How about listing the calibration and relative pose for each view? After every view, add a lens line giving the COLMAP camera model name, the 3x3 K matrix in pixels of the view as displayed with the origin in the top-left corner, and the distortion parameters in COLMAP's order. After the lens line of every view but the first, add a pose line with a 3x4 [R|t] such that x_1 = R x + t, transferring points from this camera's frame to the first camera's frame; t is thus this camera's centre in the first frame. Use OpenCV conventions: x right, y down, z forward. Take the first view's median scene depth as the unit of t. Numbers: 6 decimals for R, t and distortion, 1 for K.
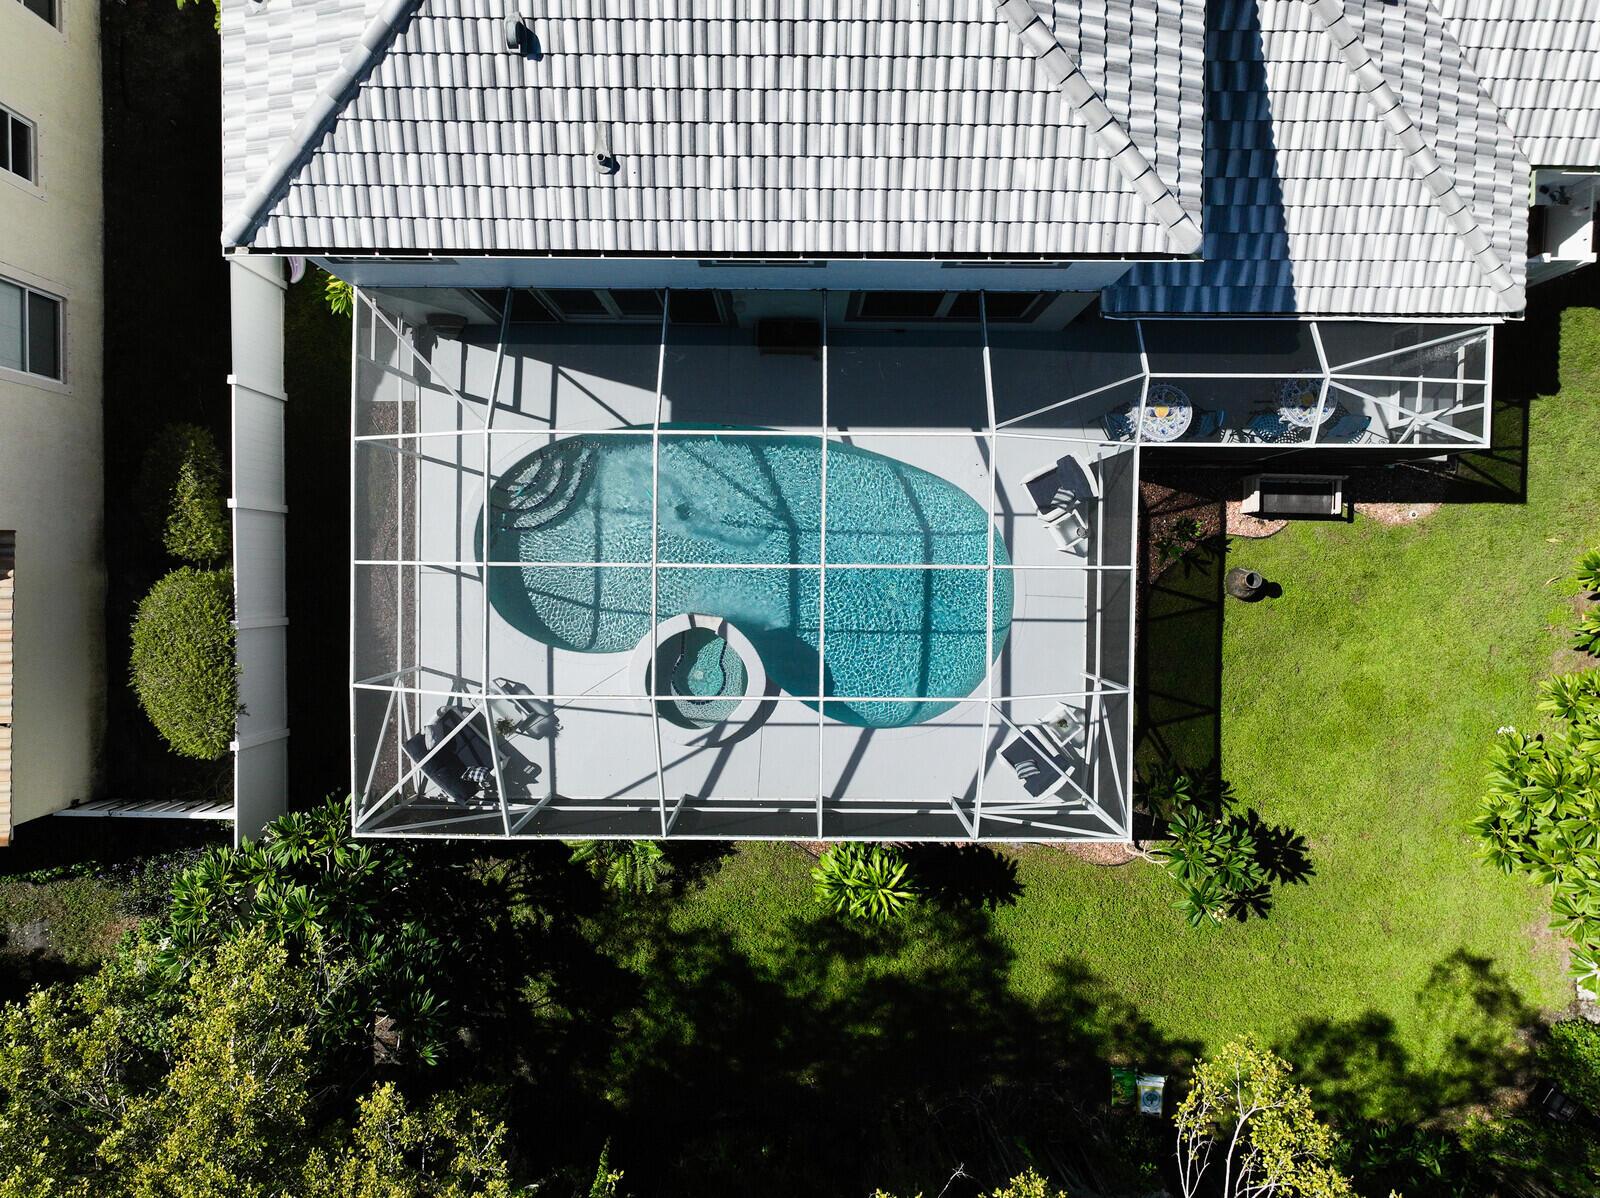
lens RADIAL K [[1172.2, 0, 800.0], [0, 1172.2, 599.0], [0, 0, 1]] dist [-0.001113, 0.003003]
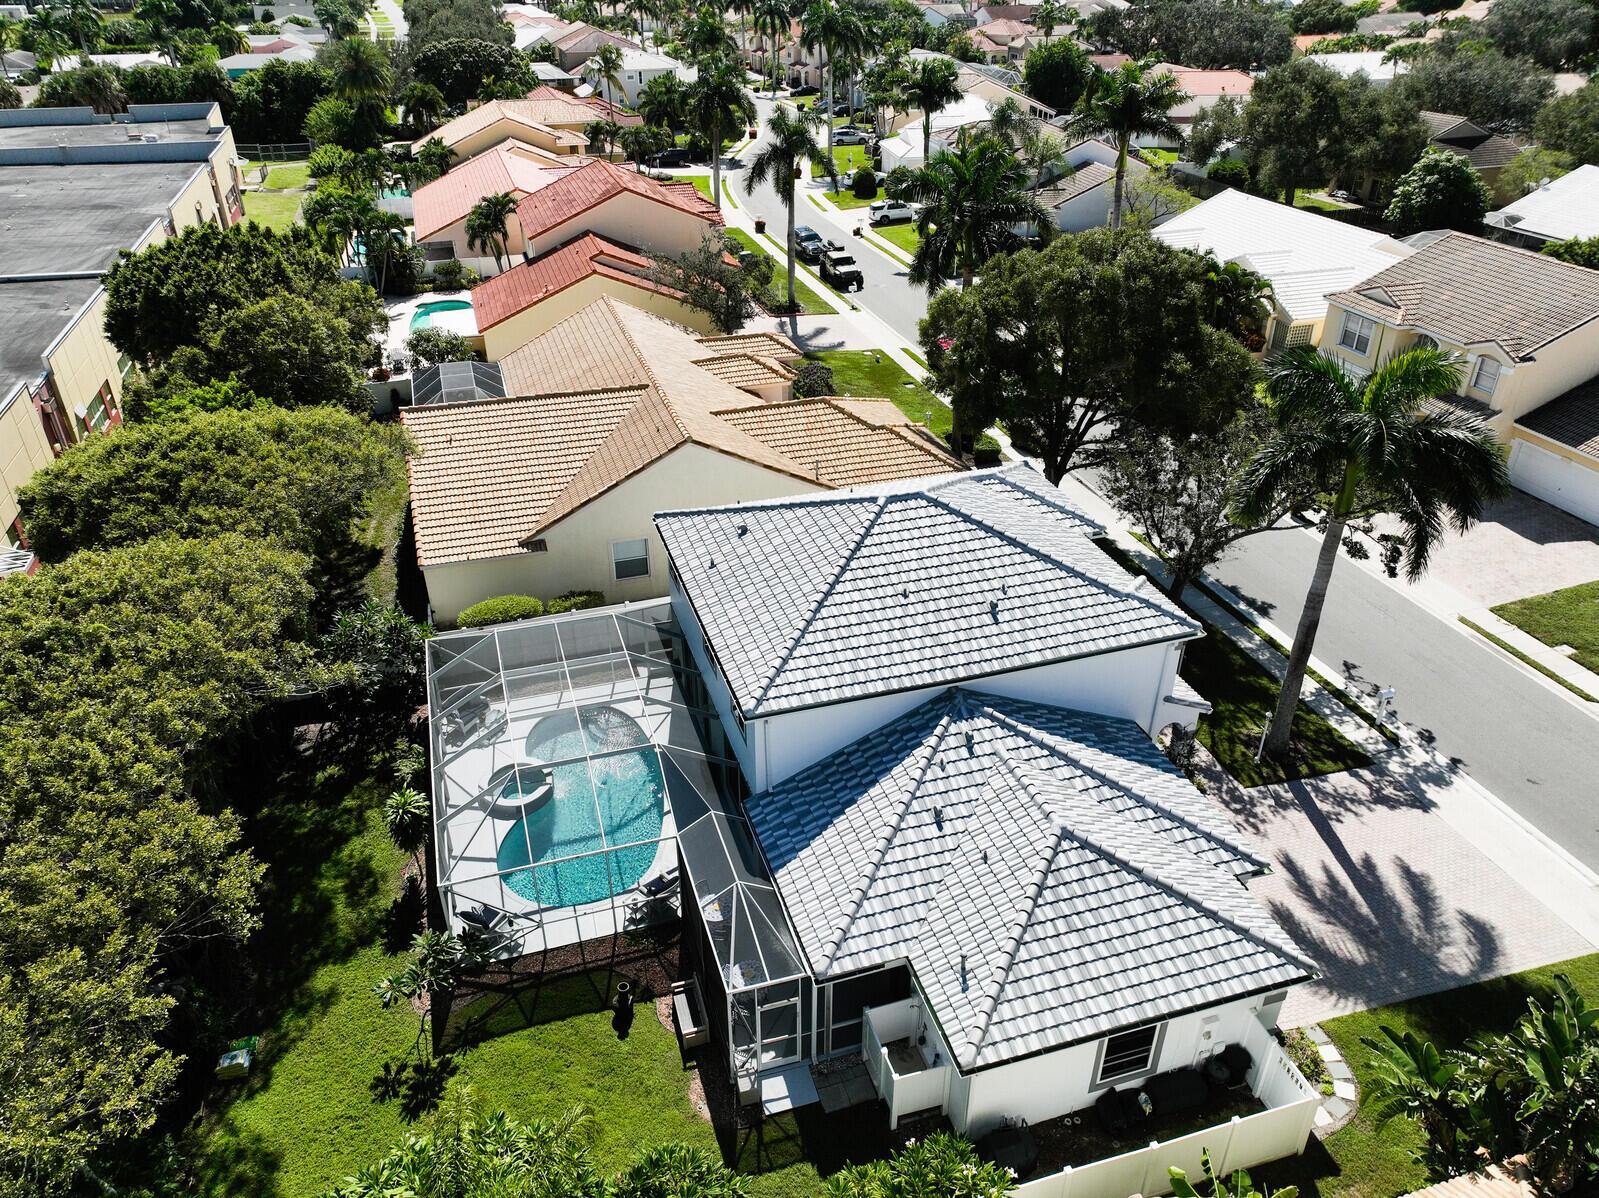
lens RADIAL K [[1122.7, 0, 799.5], [0, 1122.7, 599.0], [0, 0, 1]] dist [-0.001686, 0.022390]
pose [[0.305280, 0.481117, -0.821785, 1.336180], [-0.951876, 0.129577, -0.277746, 0.097315], [-0.027144, 0.867027, 0.497521, -0.113310]]
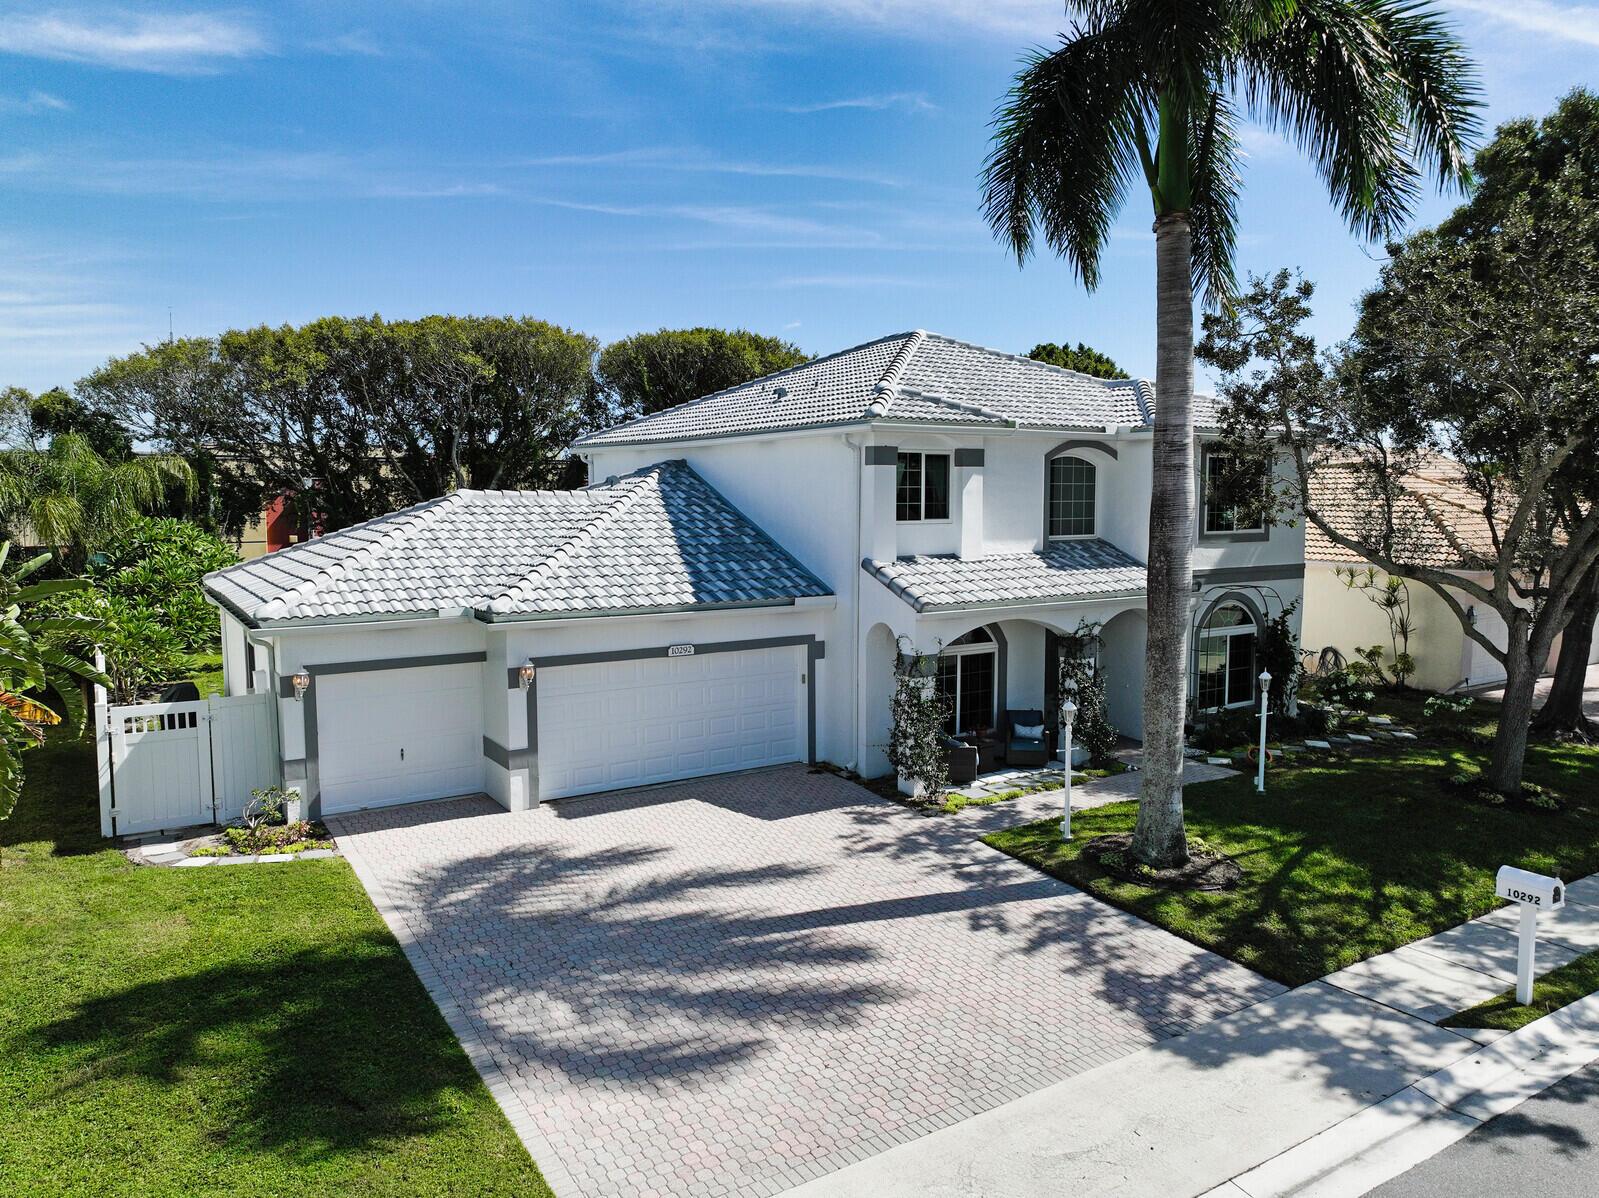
lens RADIAL K [[1111.6, 0, 799.5], [0, 1111.6, 599.0], [0, 0, 1]] dist [-0.010852, -0.002527]
pose [[-0.837822, 0.048406, -0.543793, 0.799483], [-0.545539, -0.112546, 0.830494, -1.593877], [-0.021001, 0.992467, 0.120700, 0.723623]]
